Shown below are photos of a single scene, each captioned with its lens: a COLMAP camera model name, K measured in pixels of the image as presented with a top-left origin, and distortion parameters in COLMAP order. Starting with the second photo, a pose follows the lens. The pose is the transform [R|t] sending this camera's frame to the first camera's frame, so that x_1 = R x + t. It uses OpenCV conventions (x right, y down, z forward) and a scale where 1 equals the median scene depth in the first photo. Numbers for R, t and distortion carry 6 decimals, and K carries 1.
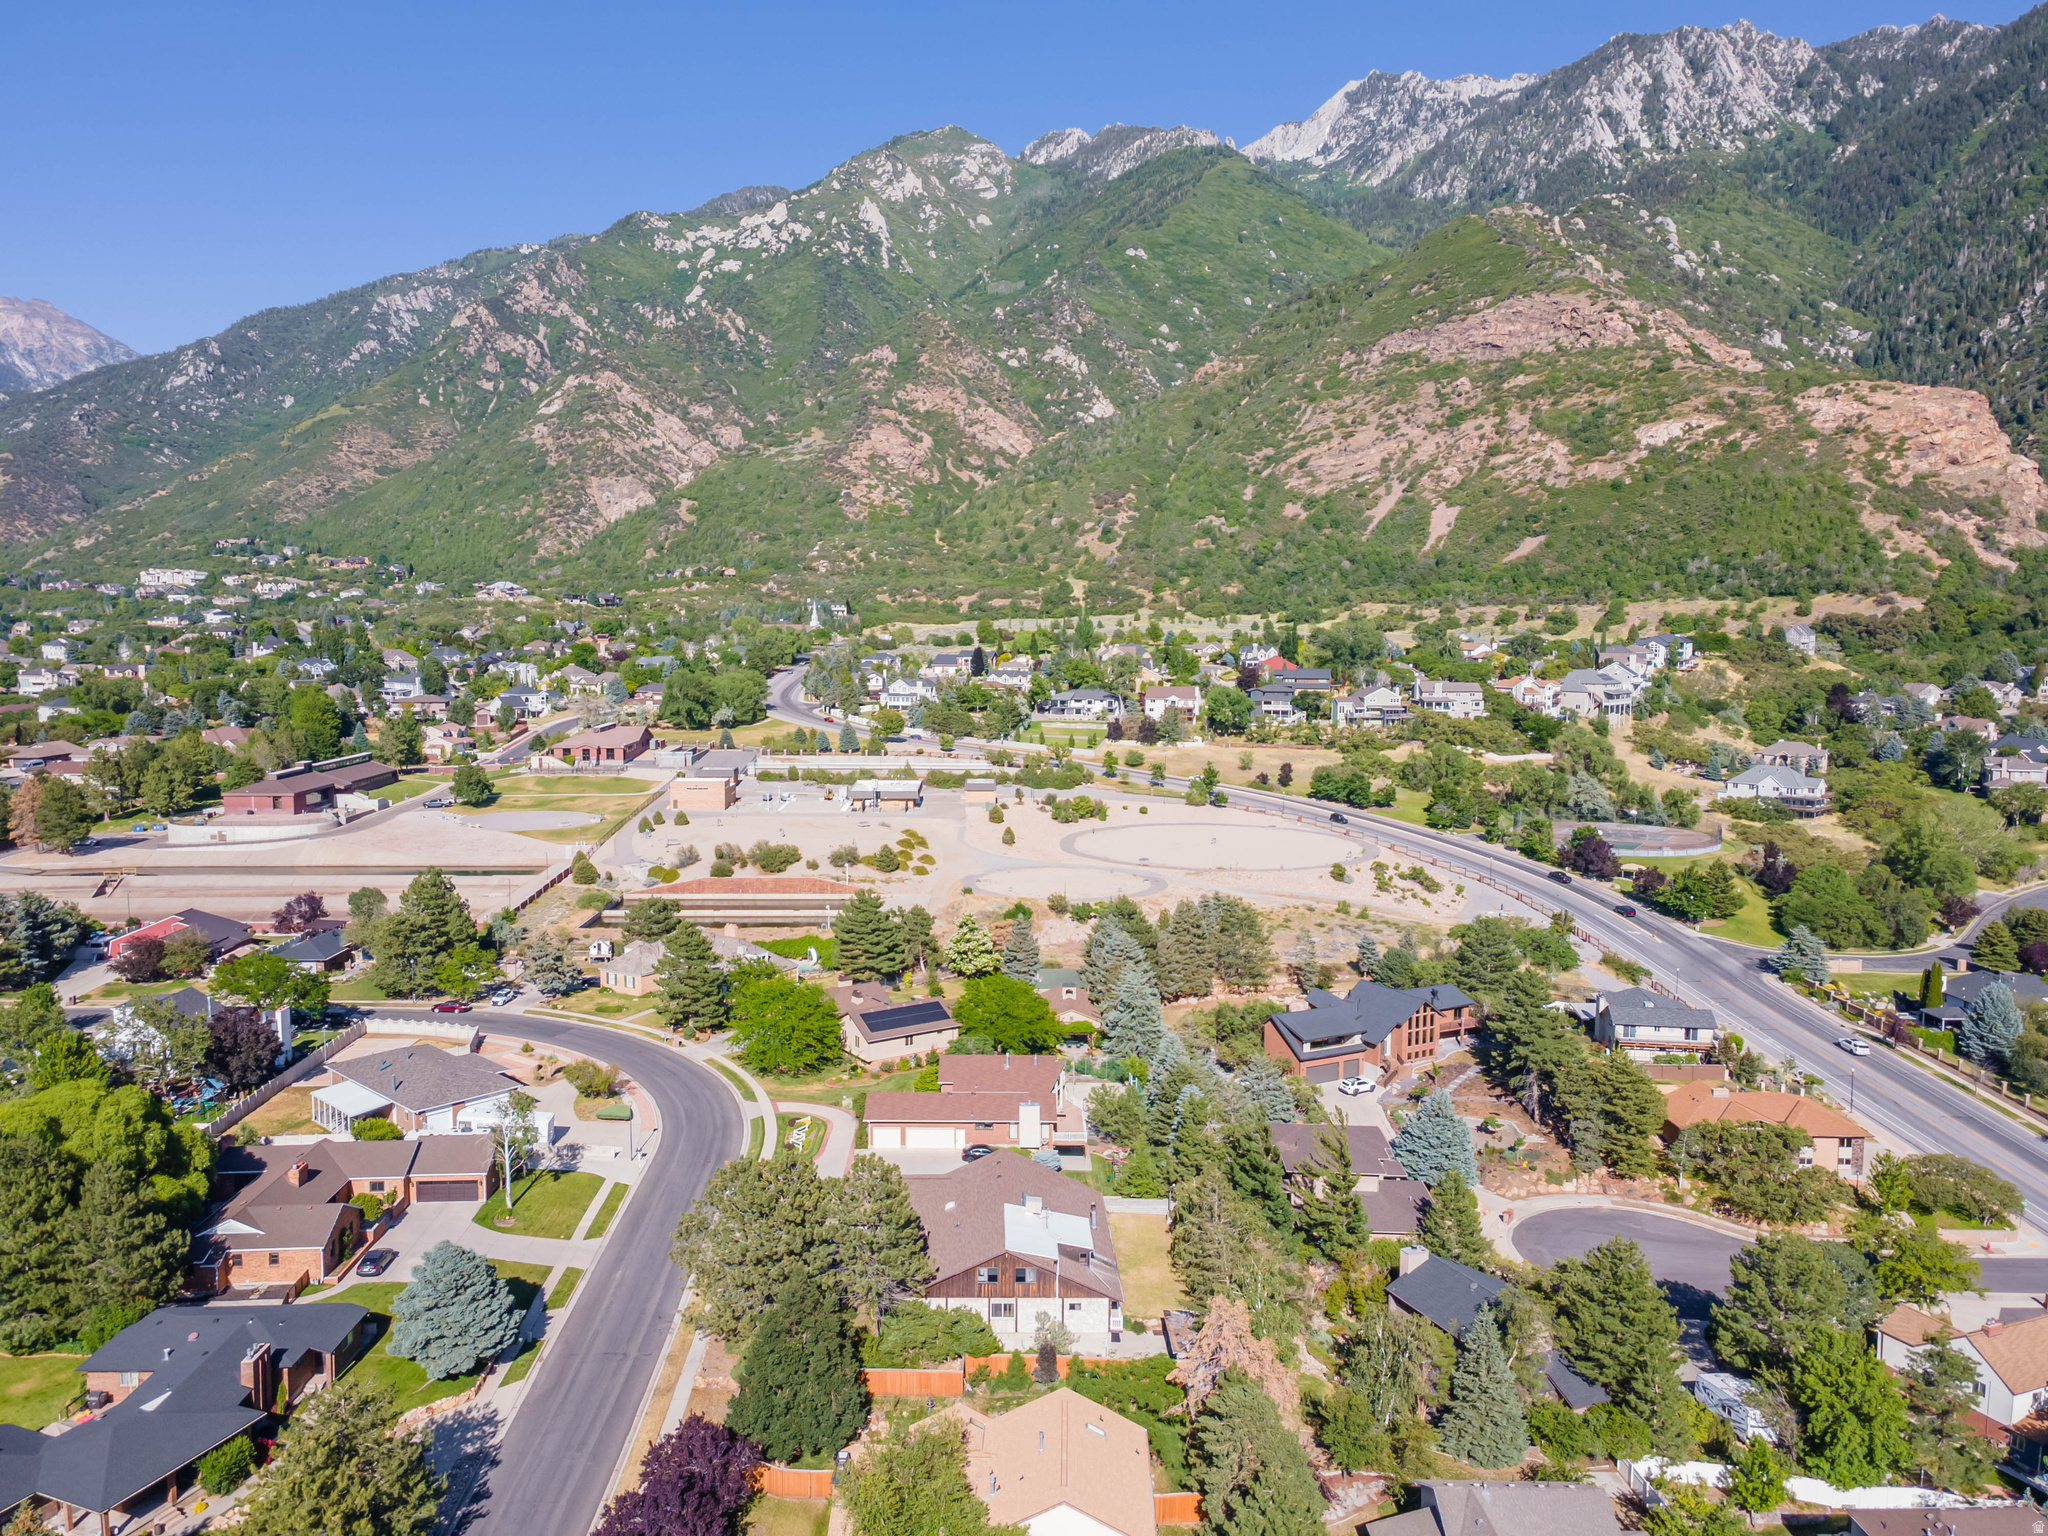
lens RADIAL K [[1504.9, 0, 996.5], [0, 1504.9, 778.2], [0, 0, 1]] dist [0.034696, 0.026359]
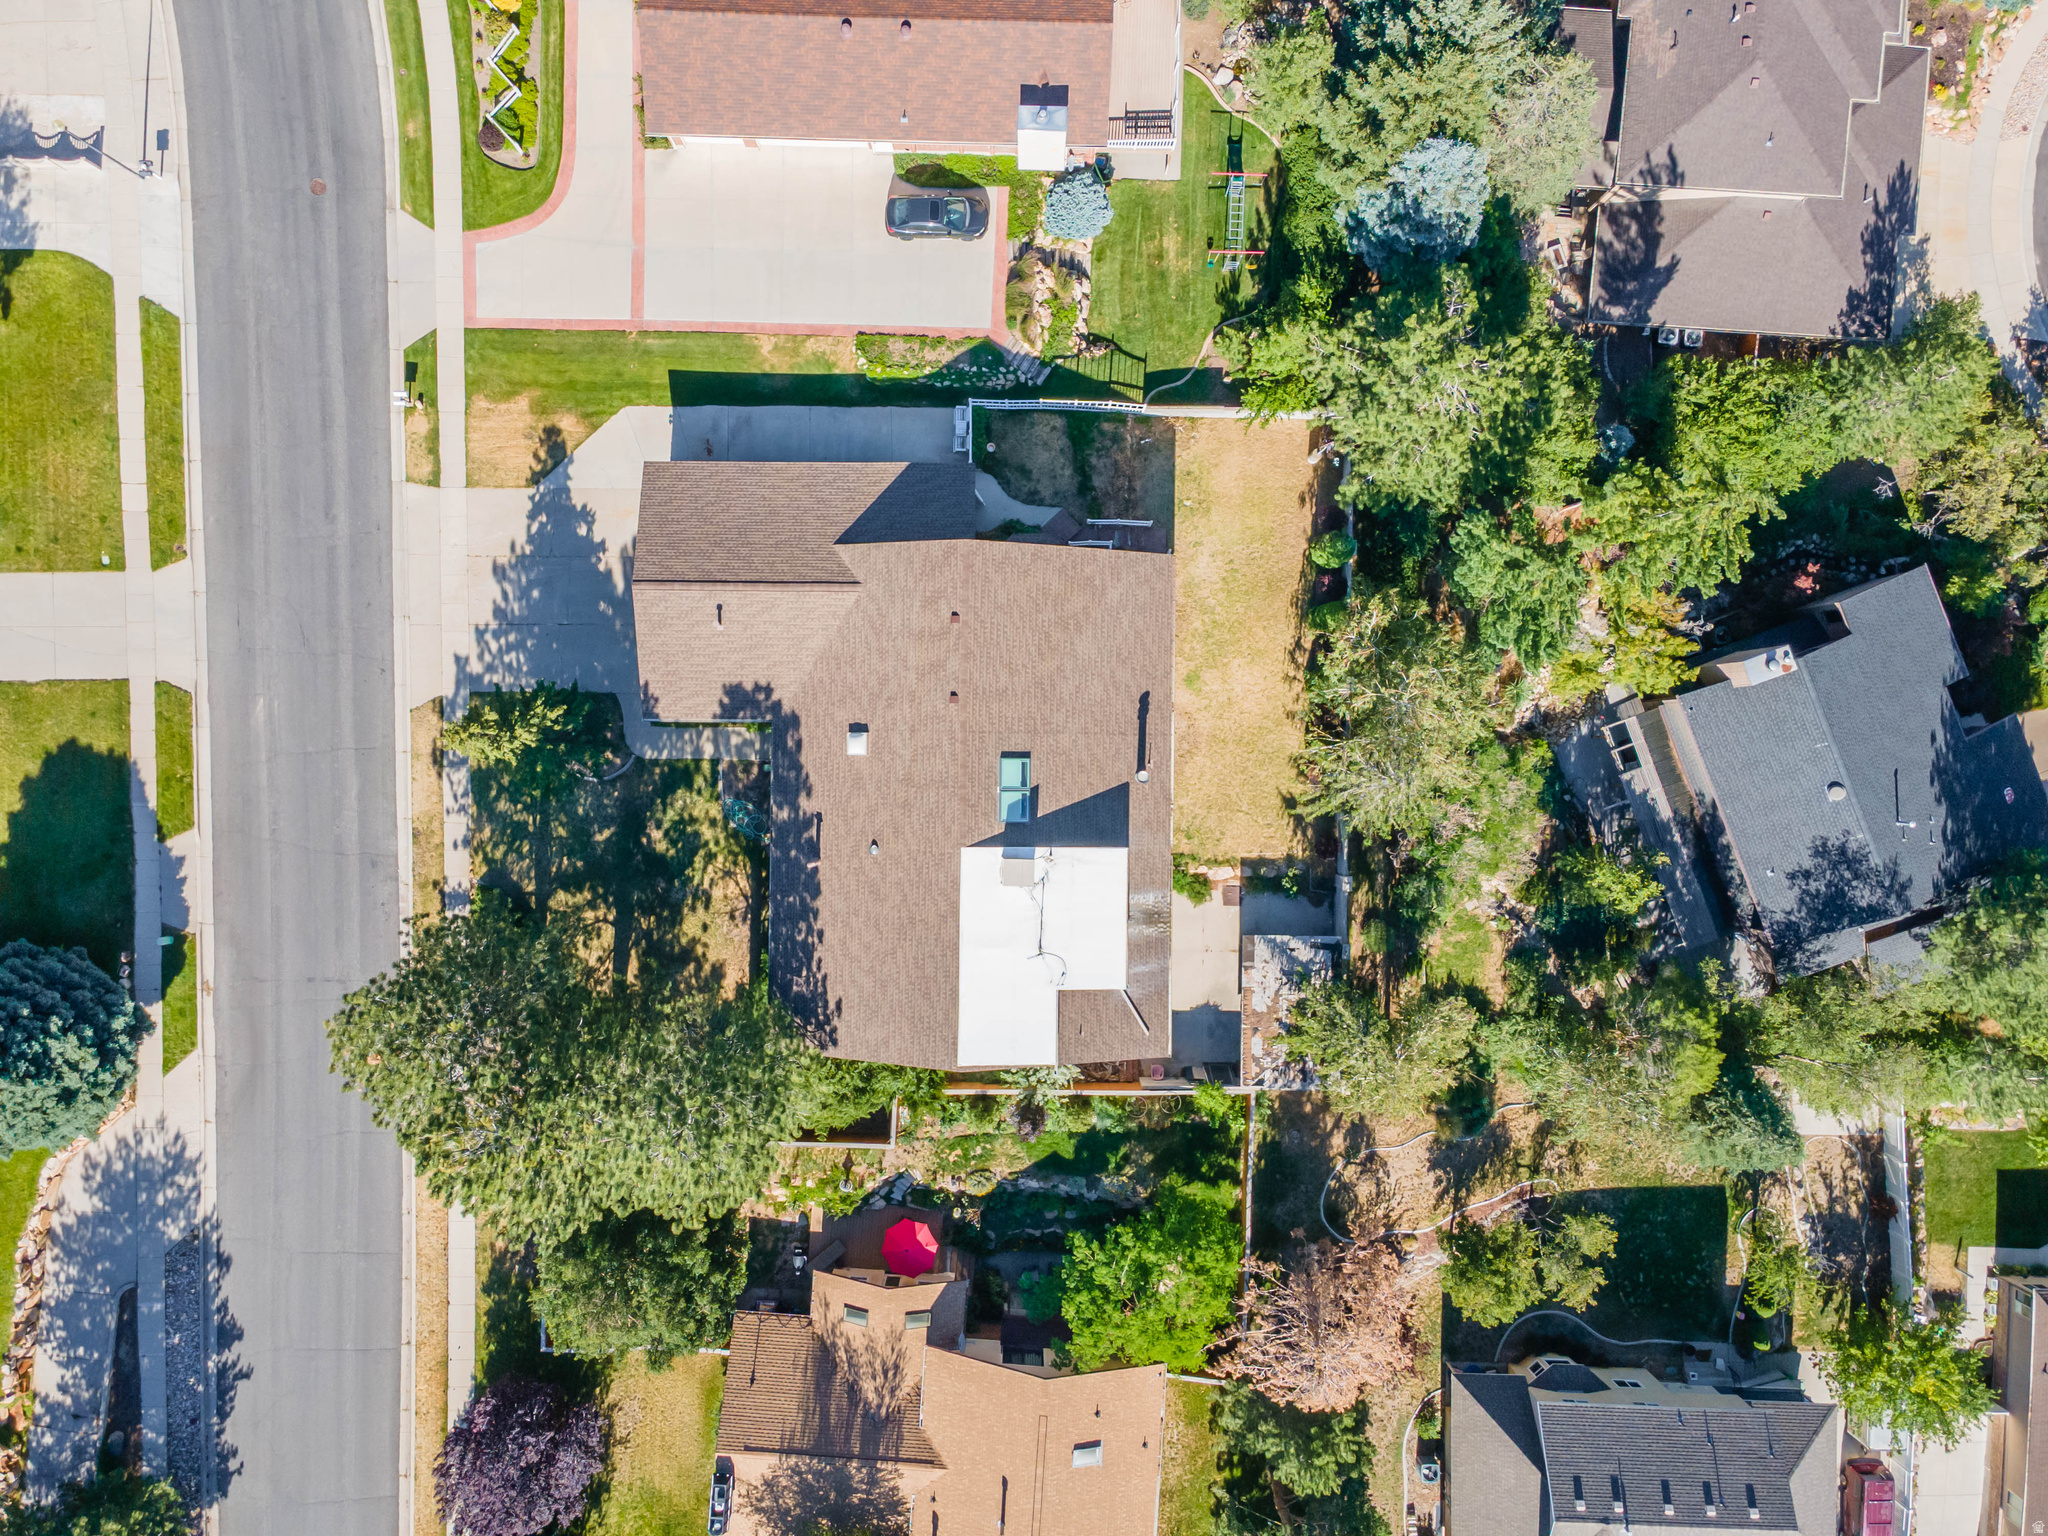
lens RADIAL K [[1504.9, 0, 1010.2], [0, 1504.9, 745.9], [0, 0, 1]] dist [0.034696, 0.026359]
pose [[0.999736, 0.014219, -0.018039, 0.003987], [0.016432, 0.106024, 0.994228, -0.028262], [0.016049, -0.994262, 0.105762, 0.127198]]
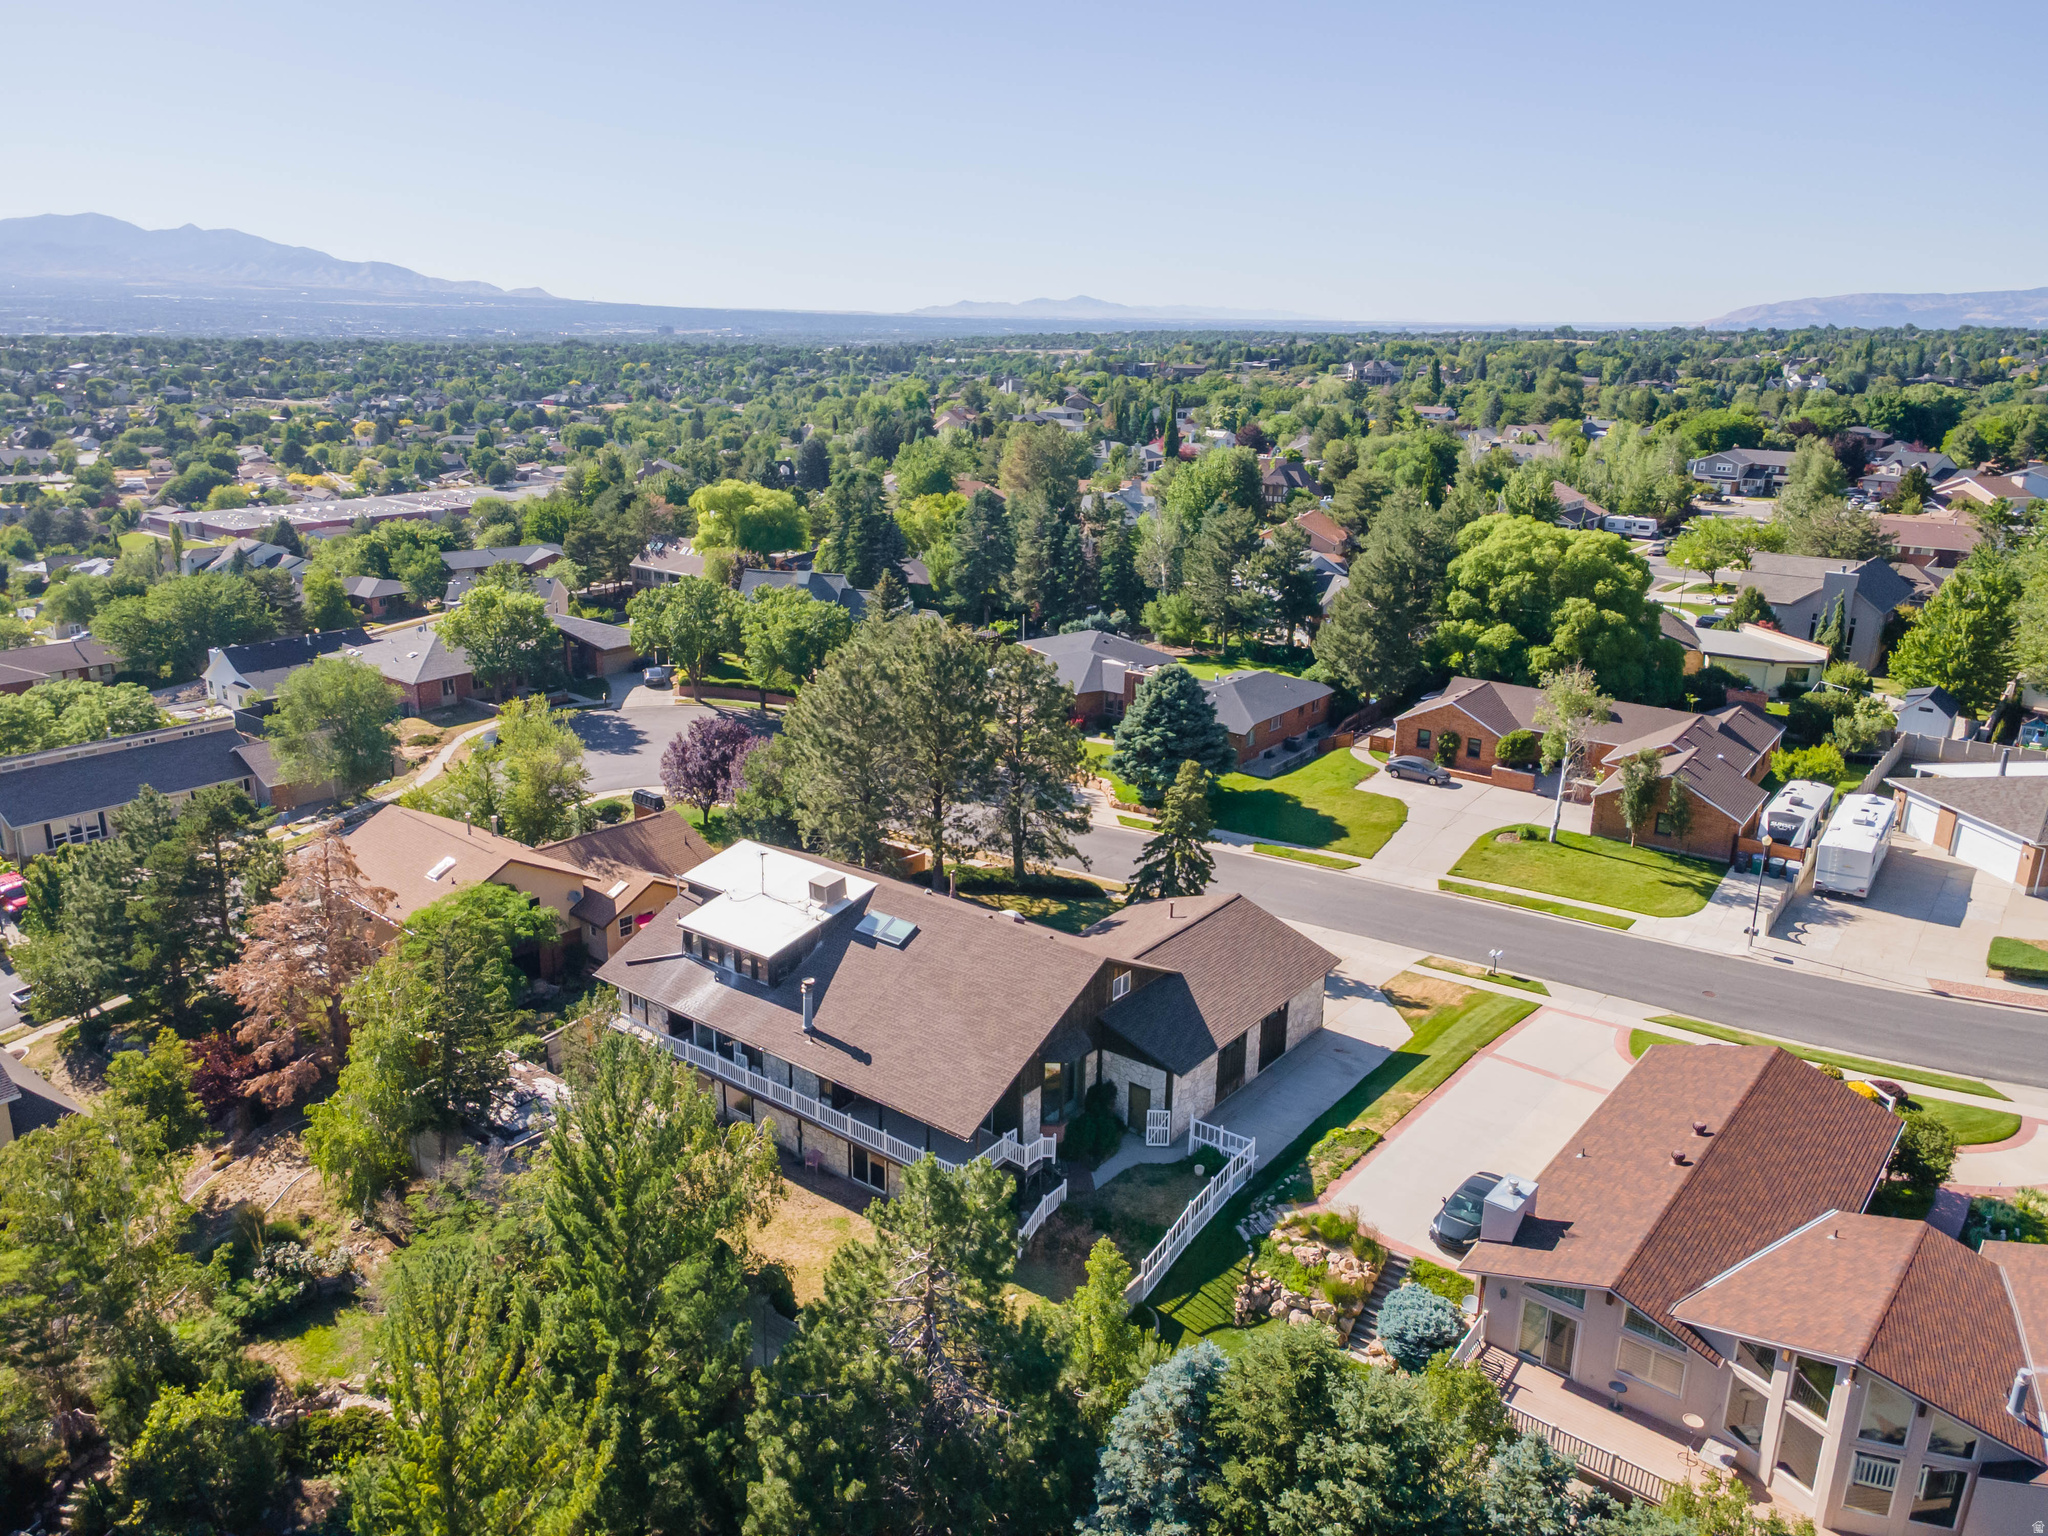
lens RADIAL K [[1504.9, 0, 1018.6], [0, 1504.9, 778.2], [0, 0, 1]] dist [0.034696, 0.026359]
pose [[-0.610268, 0.227793, -0.758738, 0.049868], [-0.106702, 0.925403, 0.363653, 0.004939], [0.784976, 0.302885, -0.540438, 0.172055]]
